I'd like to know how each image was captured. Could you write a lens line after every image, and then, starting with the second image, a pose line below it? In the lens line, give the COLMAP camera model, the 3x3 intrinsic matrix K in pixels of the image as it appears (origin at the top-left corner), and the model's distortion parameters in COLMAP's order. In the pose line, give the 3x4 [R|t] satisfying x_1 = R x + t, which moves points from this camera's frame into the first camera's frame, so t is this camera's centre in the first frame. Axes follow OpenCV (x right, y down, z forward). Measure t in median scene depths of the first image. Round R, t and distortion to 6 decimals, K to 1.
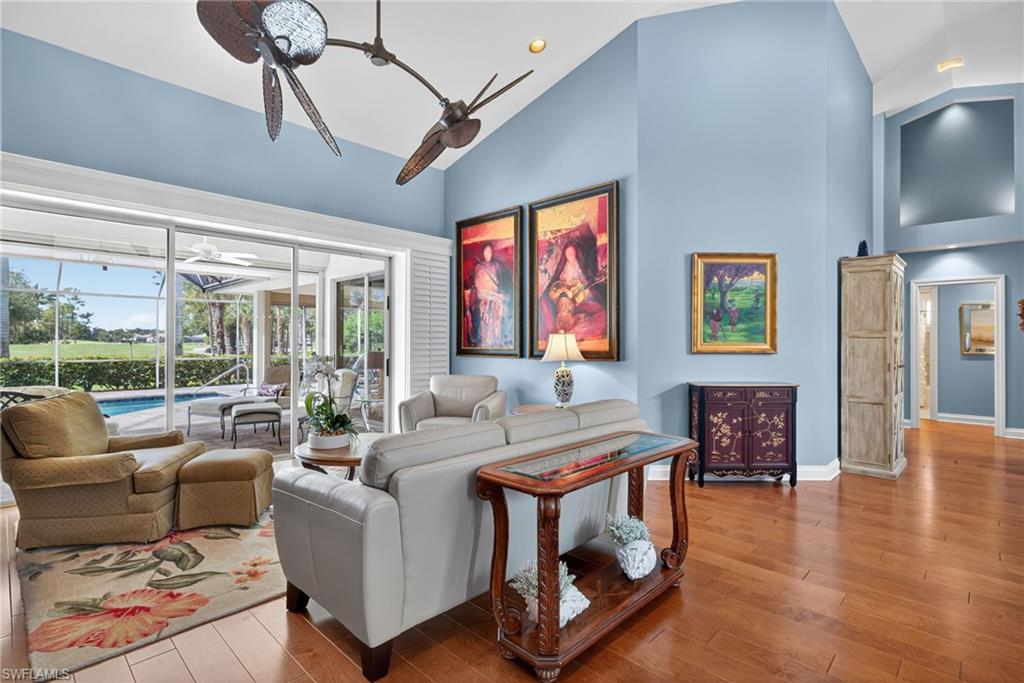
lens RADIAL K [[492.8, 0, 509.5], [0, 492.8, 342.8], [0, 0, 1]] dist [0.005534, -0.000157]
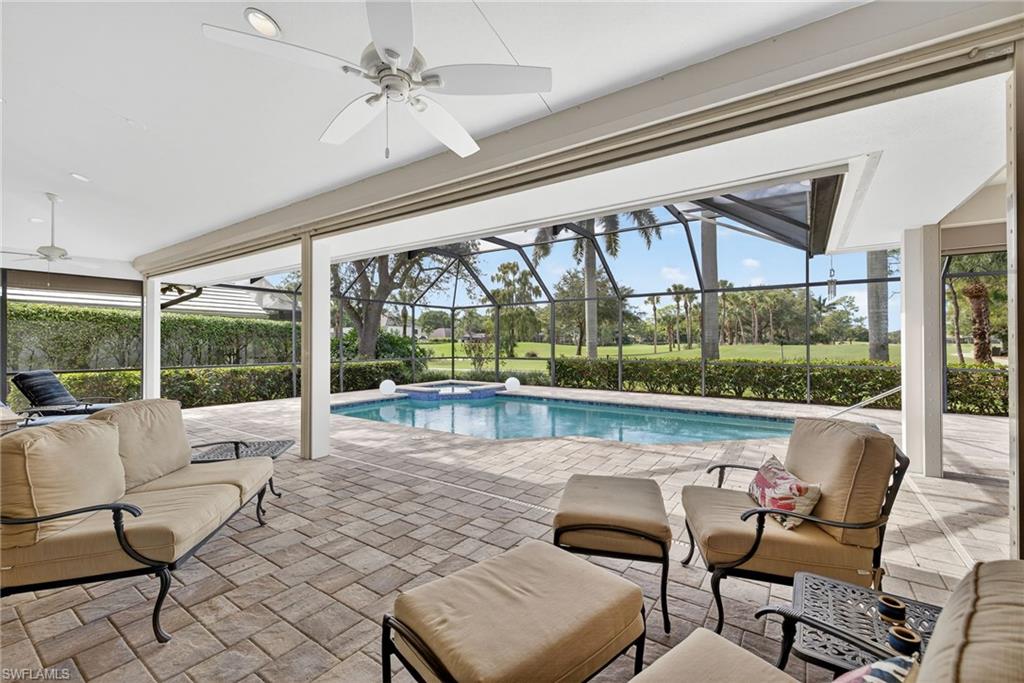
lens RADIAL K [[427.7, 0, 505.0], [0, 427.7, 340.9], [0, 0, 1]] dist [0.004011, 0.000183]
pose [[0.159241, -0.011673, -0.987171, -0.366087], [0.005526, 0.999925, -0.010933, 0.005332], [0.987224, -0.003714, 0.159293, 1.242547]]
